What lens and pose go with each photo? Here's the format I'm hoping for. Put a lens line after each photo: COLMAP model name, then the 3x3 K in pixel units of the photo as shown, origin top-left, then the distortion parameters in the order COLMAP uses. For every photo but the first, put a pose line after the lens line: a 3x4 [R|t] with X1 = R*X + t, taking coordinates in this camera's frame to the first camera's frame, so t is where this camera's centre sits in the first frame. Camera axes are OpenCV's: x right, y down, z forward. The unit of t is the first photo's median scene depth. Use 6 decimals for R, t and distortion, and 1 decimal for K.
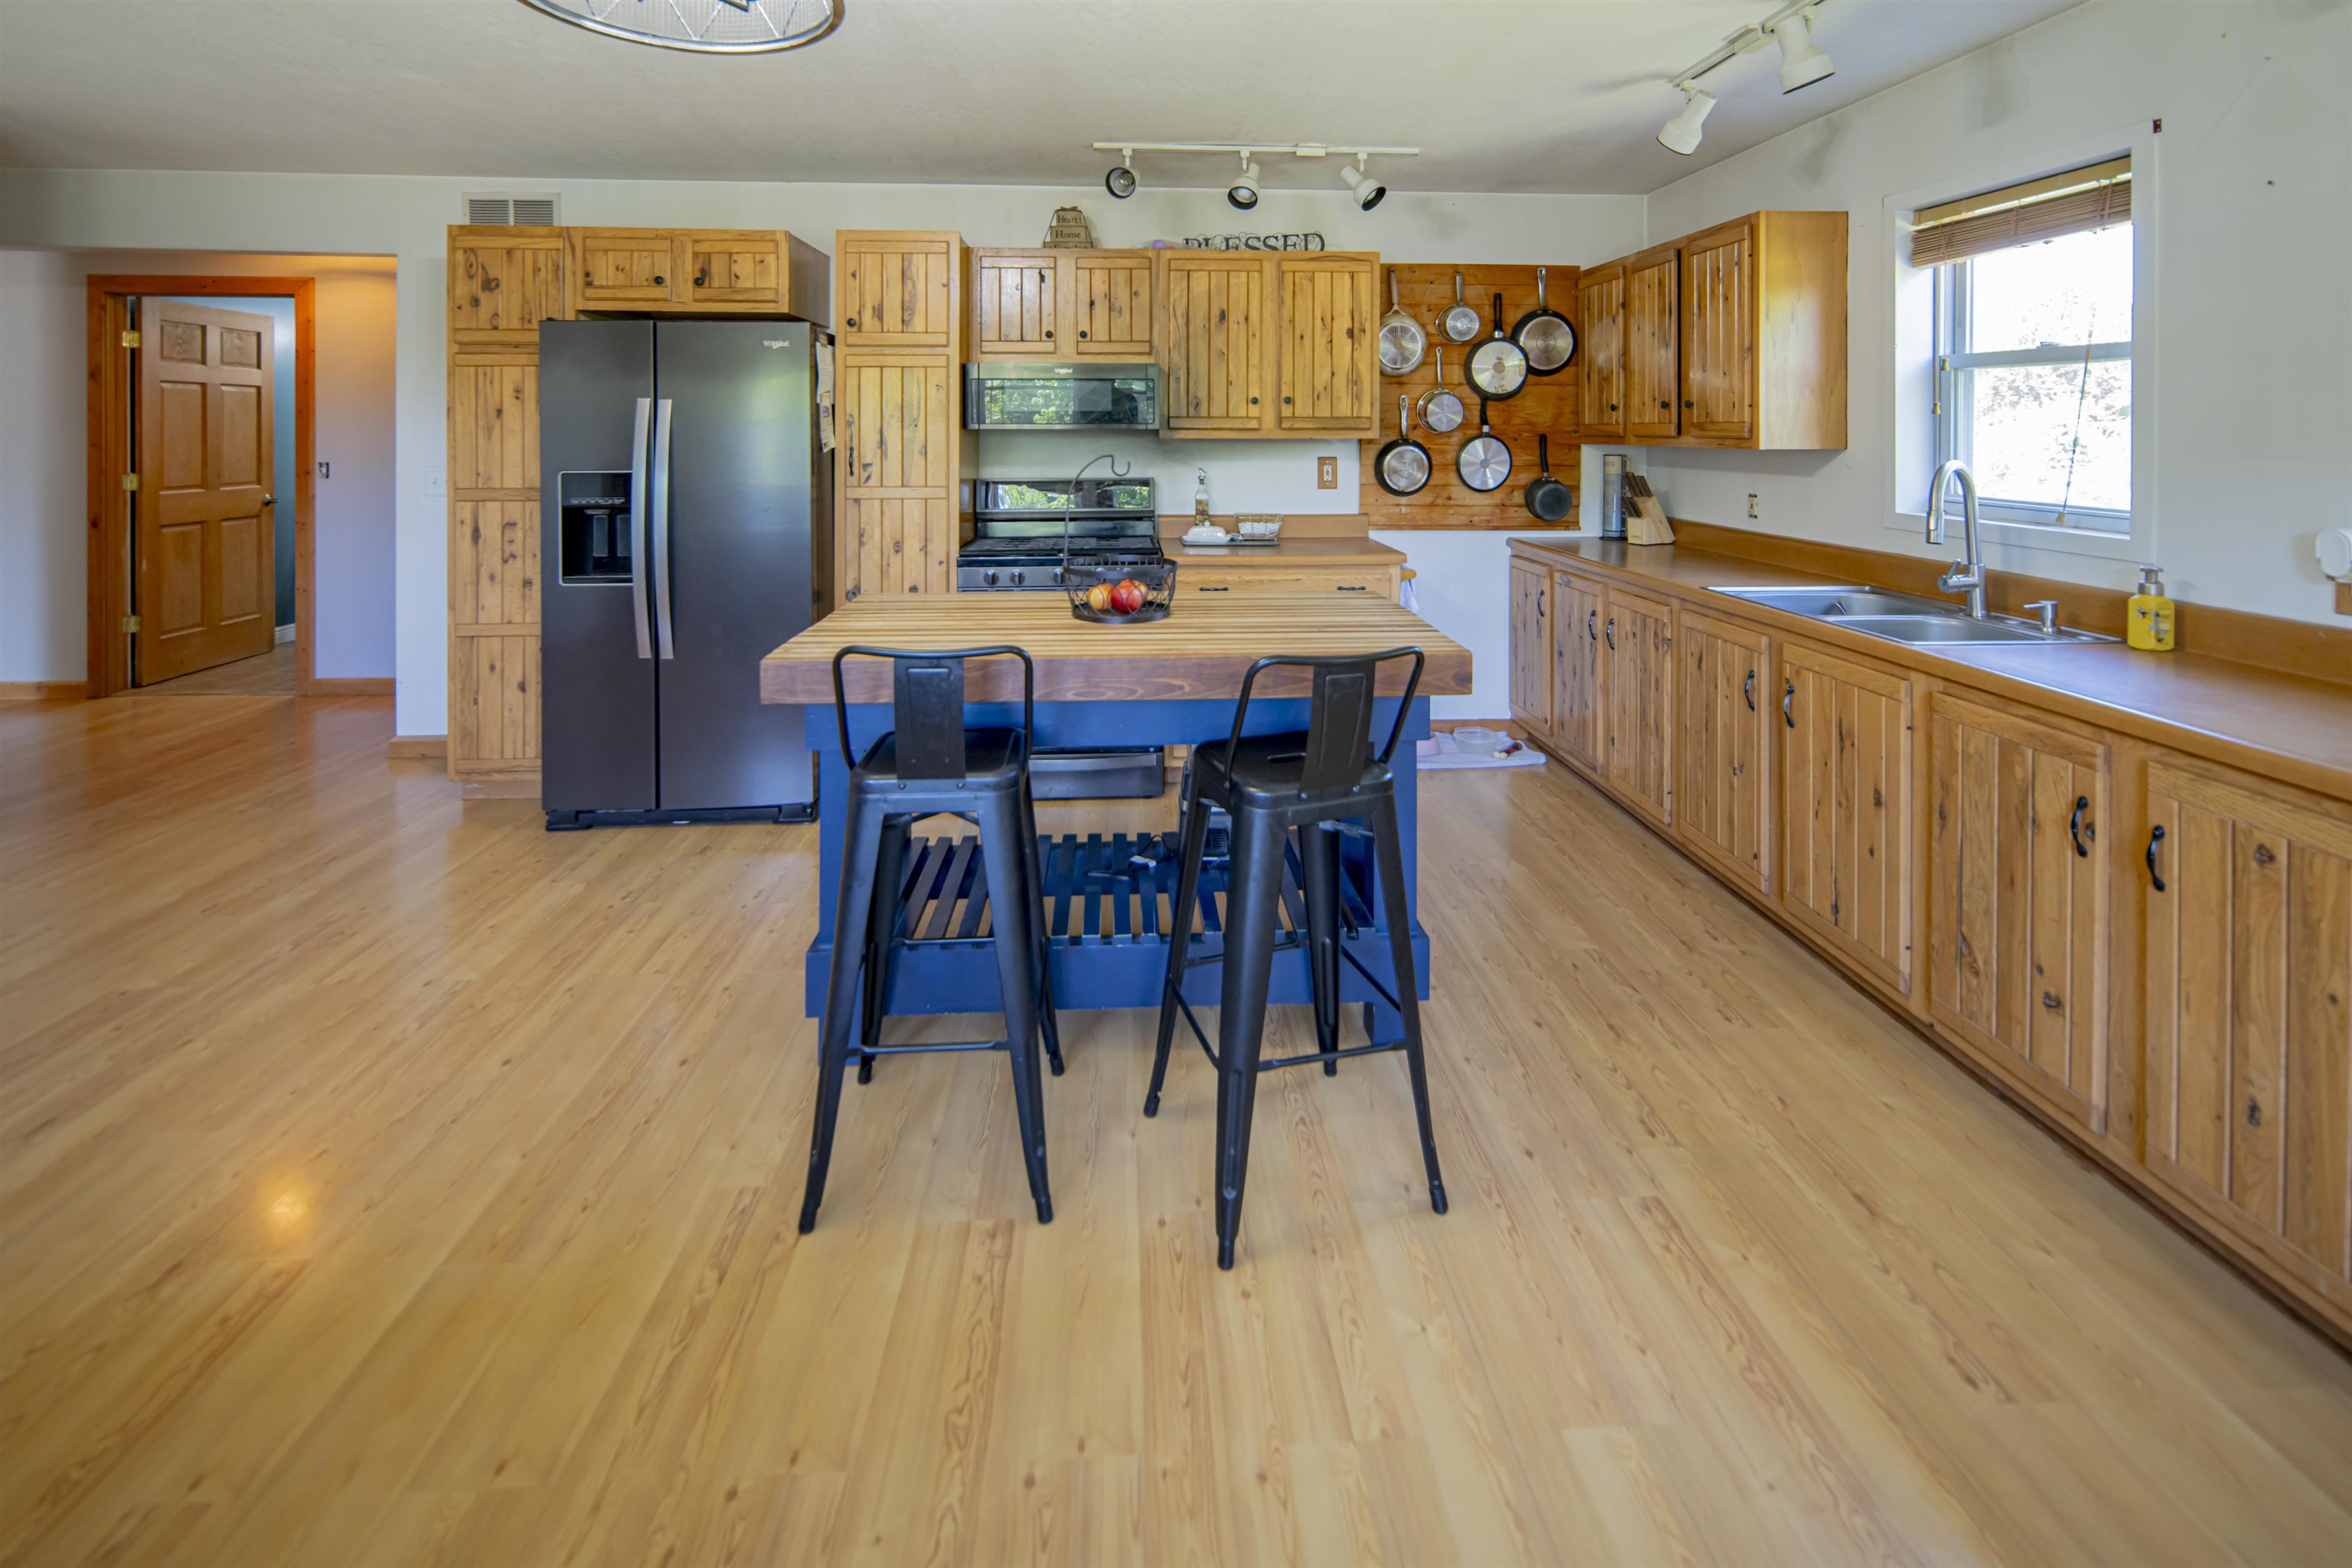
lens RADIAL K [[1023.5, 0, 1178.5], [0, 1023.5, 437.7], [0, 0, 1]] dist [-0.001966, 0.000023]
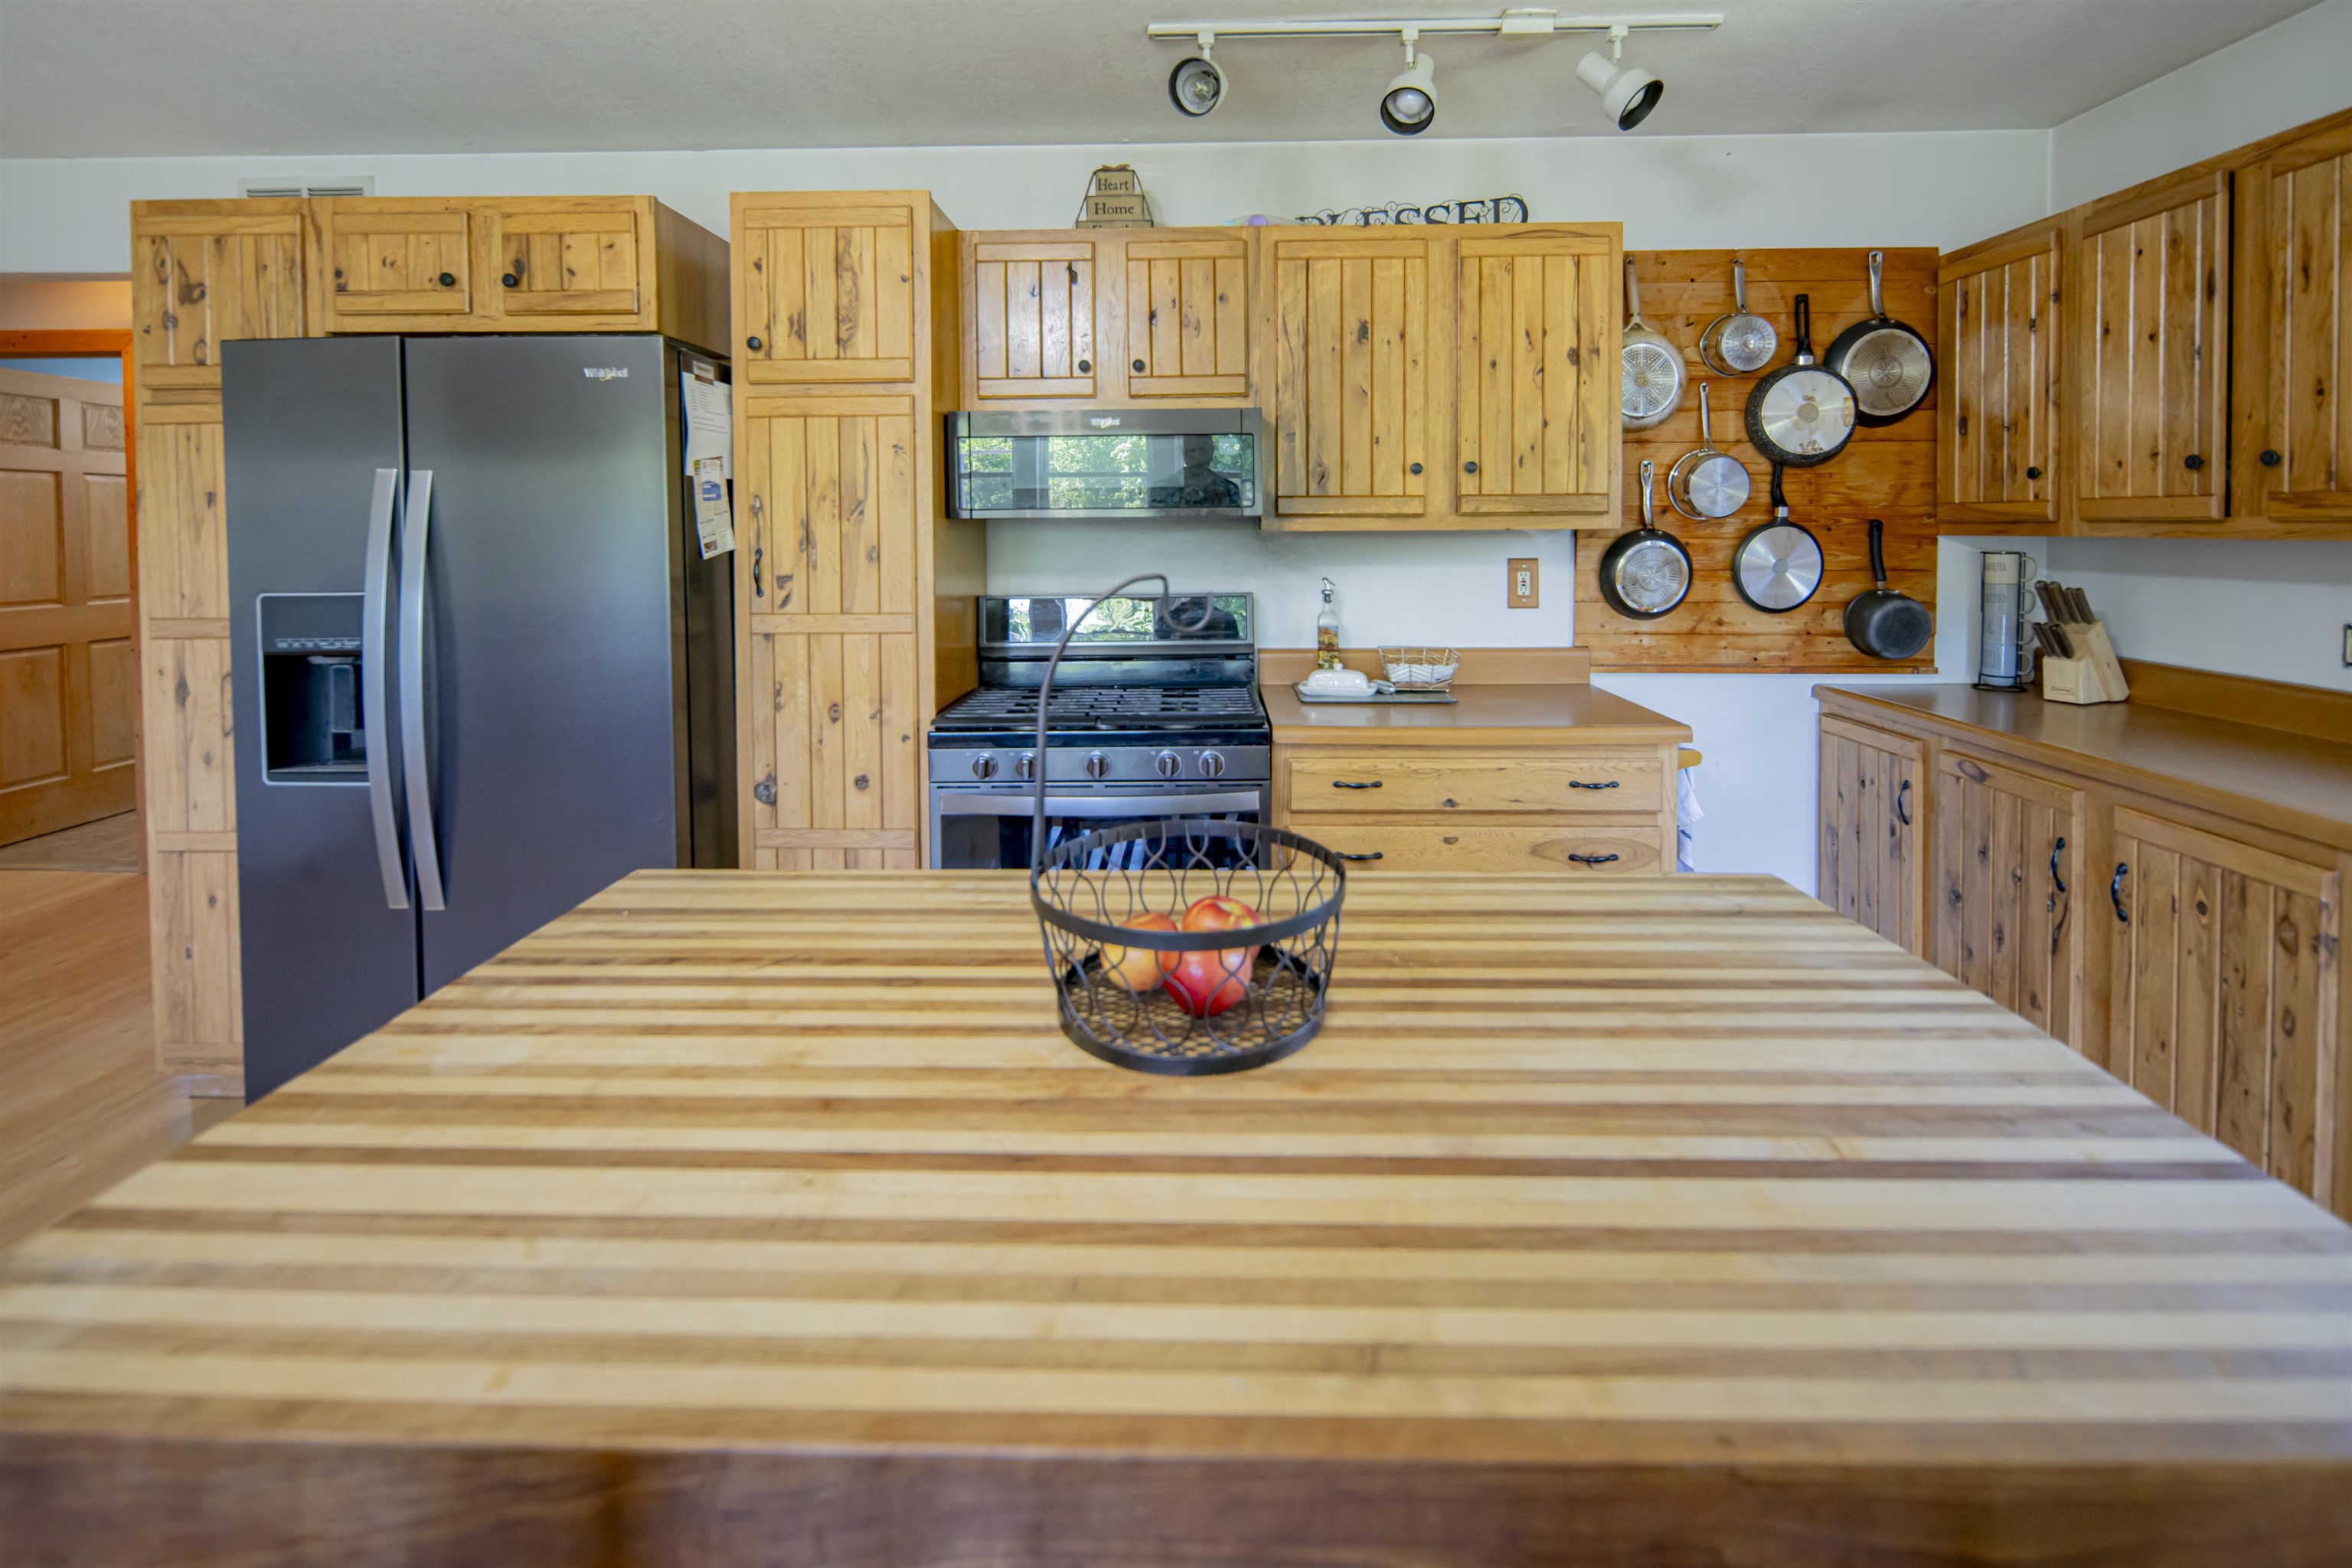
lens RADIAL K [[1028.1, 0, 1181.7], [0, 1028.1, 551.5], [0, 0, 1]] dist [0.003164, 0.000314]
pose [[0.996692, -0.006127, -0.081038, -0.016501], [0.007622, 0.999806, 0.018147, 0.001324], [0.080911, -0.018705, 0.996546, 0.370449]]
